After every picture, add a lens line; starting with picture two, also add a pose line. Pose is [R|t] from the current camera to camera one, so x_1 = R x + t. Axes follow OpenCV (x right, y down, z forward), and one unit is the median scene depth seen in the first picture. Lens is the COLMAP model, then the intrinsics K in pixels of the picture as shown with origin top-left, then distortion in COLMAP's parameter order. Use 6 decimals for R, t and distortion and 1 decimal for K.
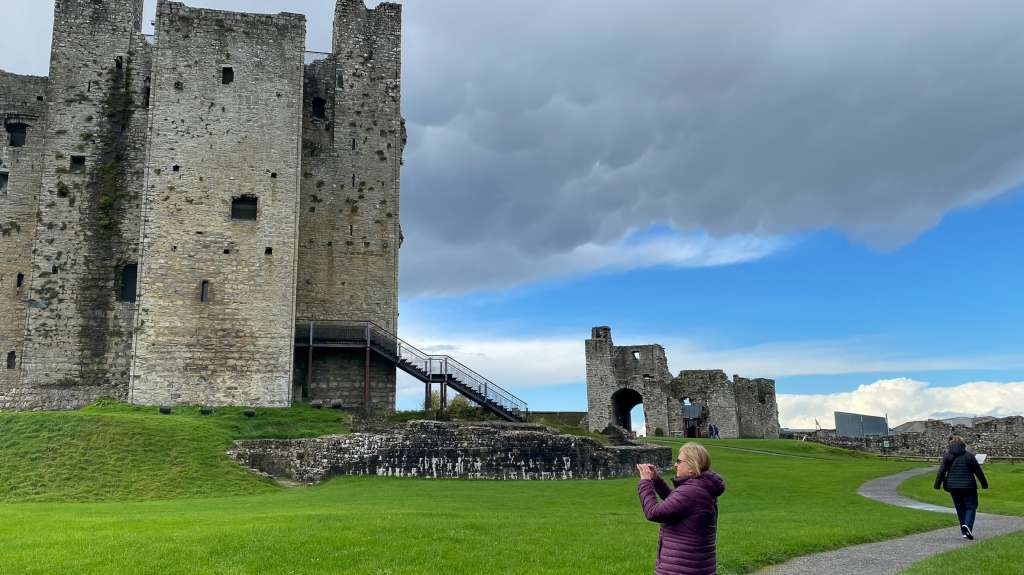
lens RADIAL K [[825.3, 0, 529.2], [0, 825.3, 292.7], [0, 0, 1]] dist [0.047479, -0.079612]
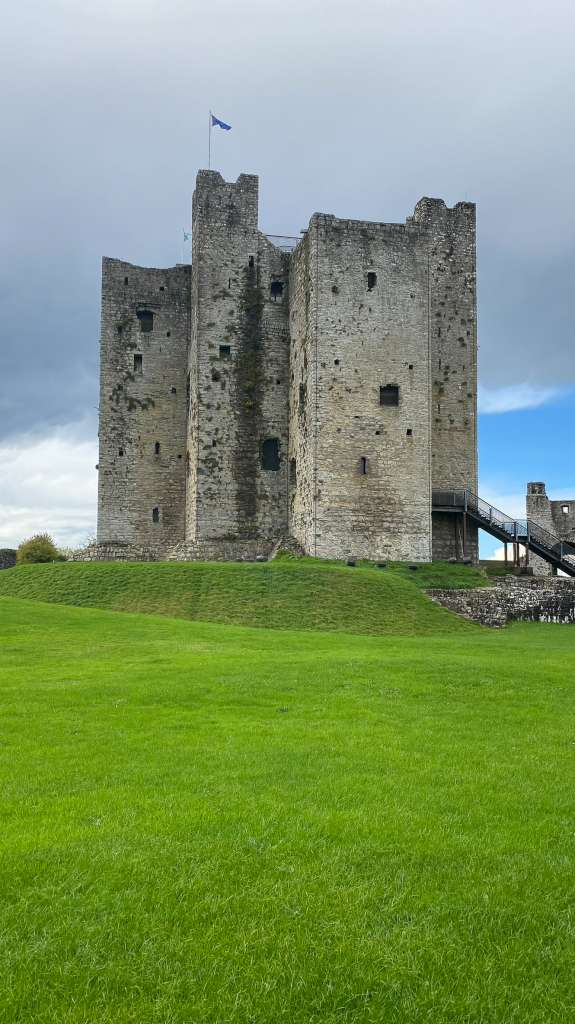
lens RADIAL K [[825.3, 0, 286.2], [0, 825.3, 518.6], [0, 0, 1]] dist [0.047479, -0.079612]
pose [[0.998524, 0.020483, -0.050302, -0.410403], [-0.015064, 0.994271, 0.105824, -0.047888], [0.052181, -0.104910, 0.993112, -0.196806]]
